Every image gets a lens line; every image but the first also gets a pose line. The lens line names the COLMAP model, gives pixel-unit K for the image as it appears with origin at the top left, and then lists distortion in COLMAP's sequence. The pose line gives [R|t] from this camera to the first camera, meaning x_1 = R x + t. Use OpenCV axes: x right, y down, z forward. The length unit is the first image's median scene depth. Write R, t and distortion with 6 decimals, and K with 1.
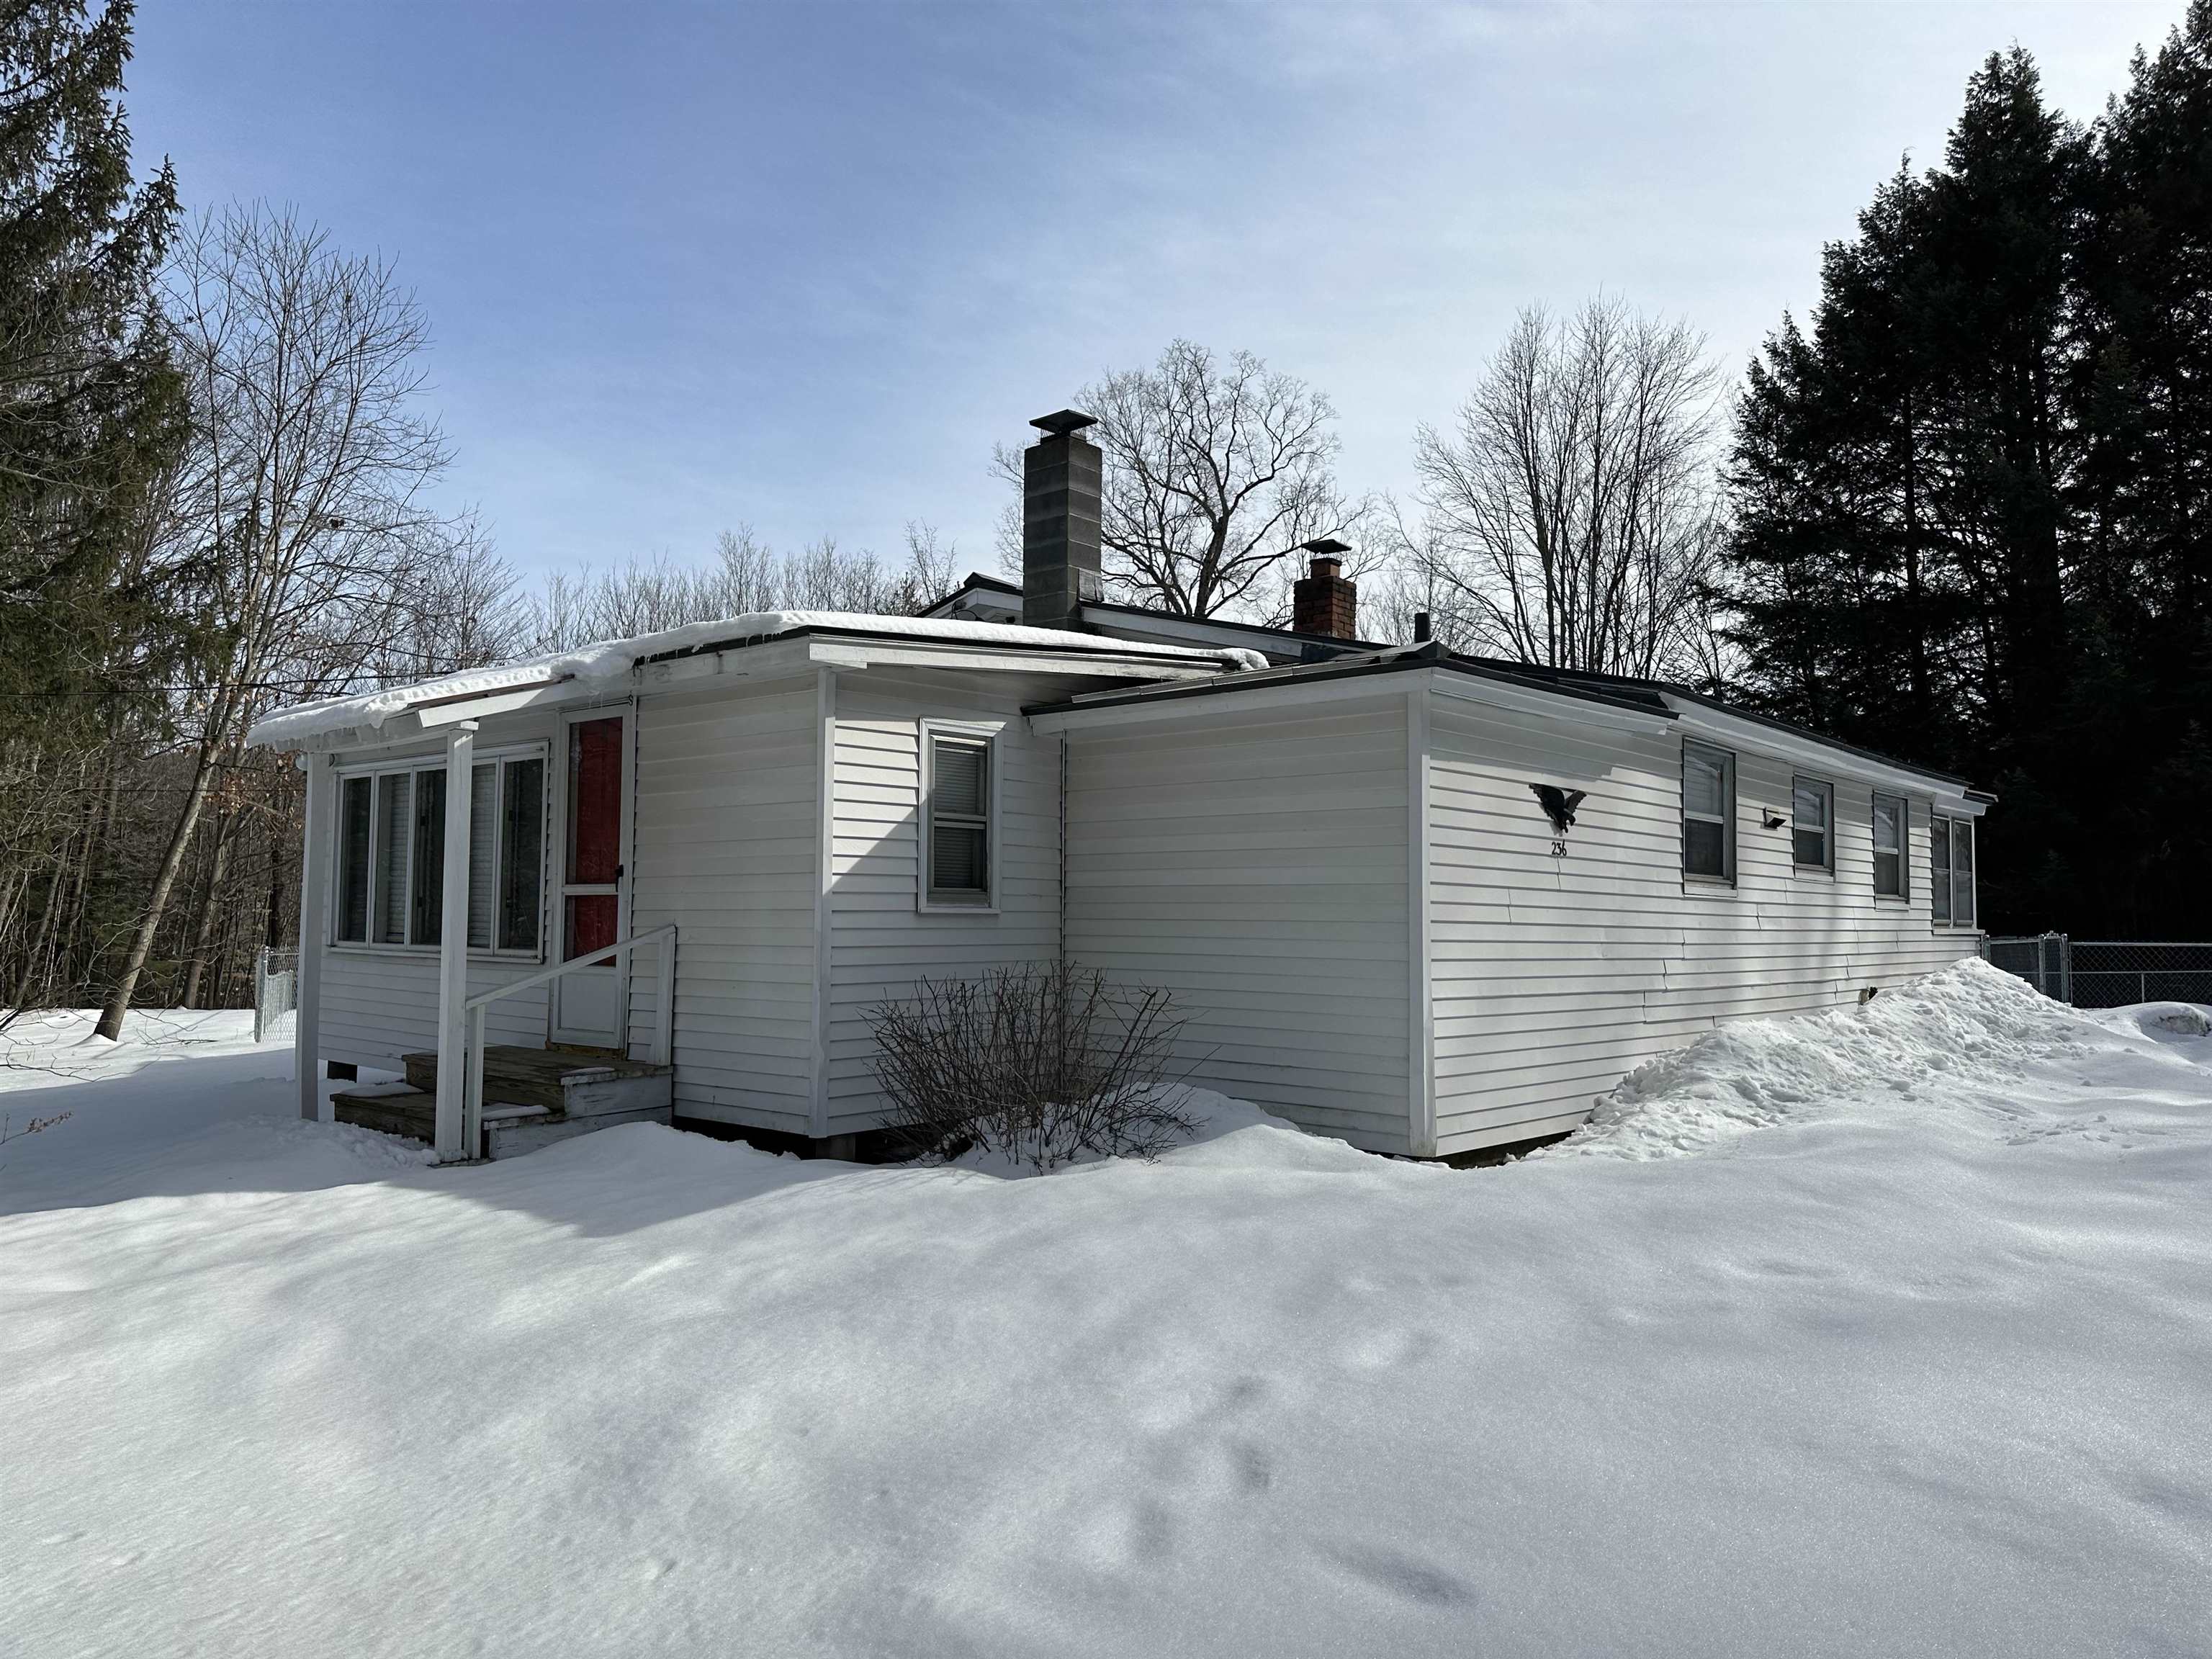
lens RADIAL K [[1562.7, 0, 1106.7], [0, 1562.7, 835.5], [0, 0, 1]] dist [0.045919, -0.050002]
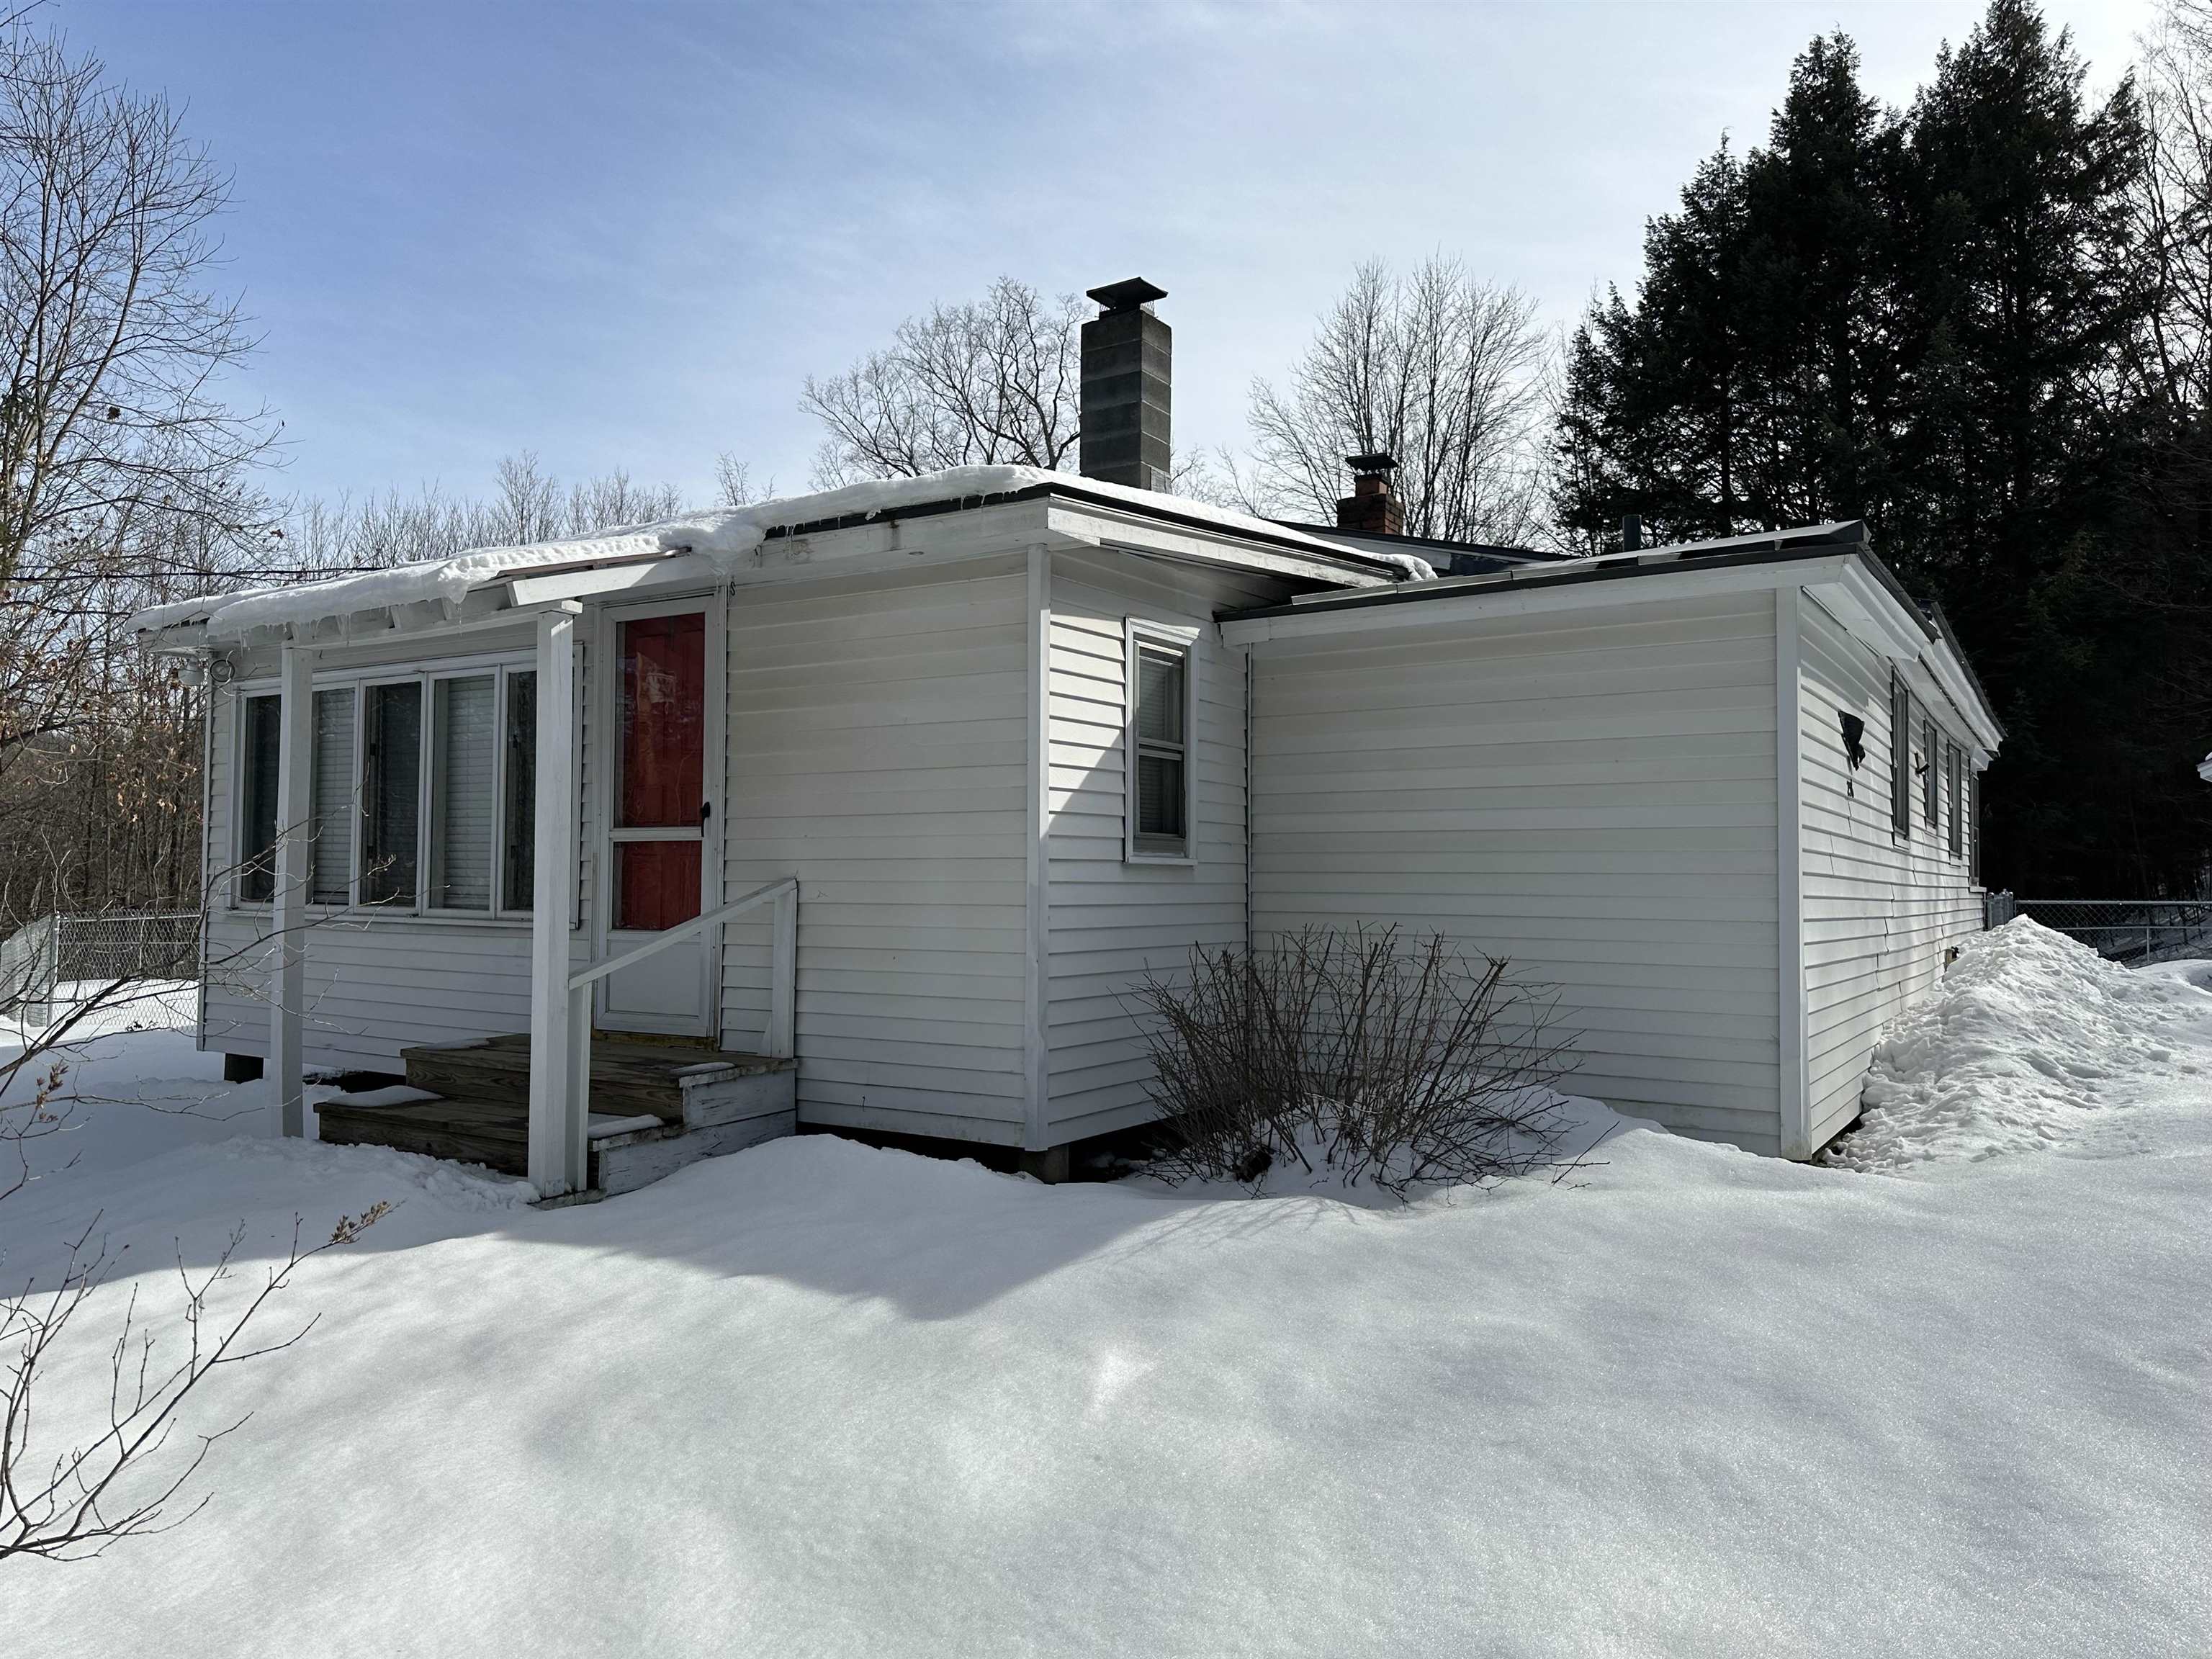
lens RADIAL K [[1562.7, 0, 1100.2], [0, 1562.7, 831.2], [0, 0, 1]] dist [0.045919, -0.050002]
pose [[0.988788, 0.004009, 0.149271, -0.234632], [-0.007090, 0.999772, 0.020119, 0.016348], [-0.149156, -0.020952, 0.988592, 0.201947]]
